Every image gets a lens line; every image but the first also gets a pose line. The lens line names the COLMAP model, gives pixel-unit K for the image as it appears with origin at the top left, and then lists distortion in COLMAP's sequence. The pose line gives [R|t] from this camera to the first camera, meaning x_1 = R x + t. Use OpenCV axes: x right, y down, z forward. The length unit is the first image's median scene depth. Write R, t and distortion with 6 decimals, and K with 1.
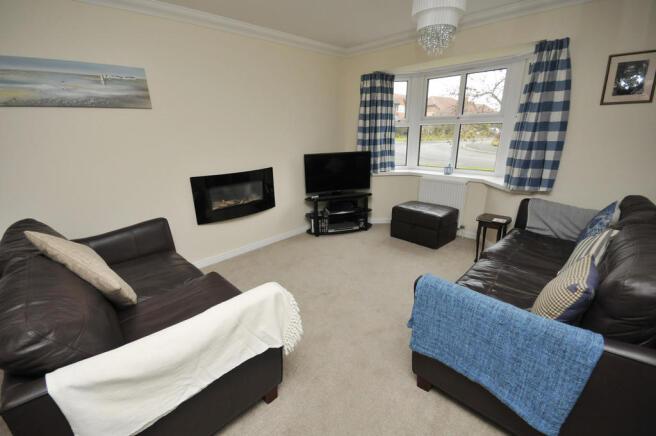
lens RADIAL K [[289.1, 0, 329.5], [0, 289.1, 219.3], [0, 0, 1]] dist [-0.000209, -0.002101]
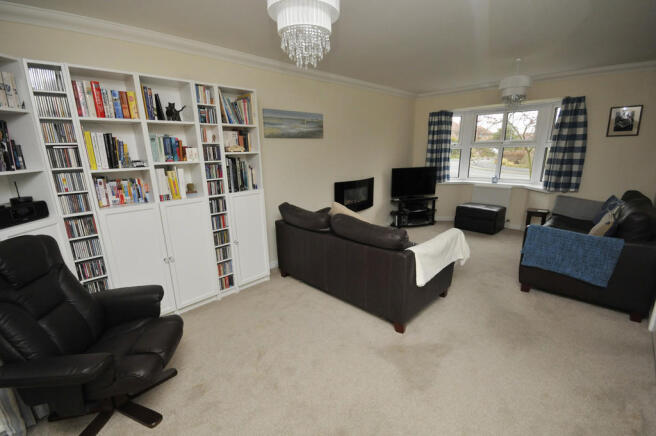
lens RADIAL K [[289.1, 0, 327.8], [0, 289.1, 218.4], [0, 0, 1]] dist [-0.000209, -0.002101]
pose [[0.999991, -0.000253, 0.004228, -0.443344], [0.000530, 0.997833, -0.065791, 0.116319], [-0.004203, 0.065793, 0.997824, -0.404570]]
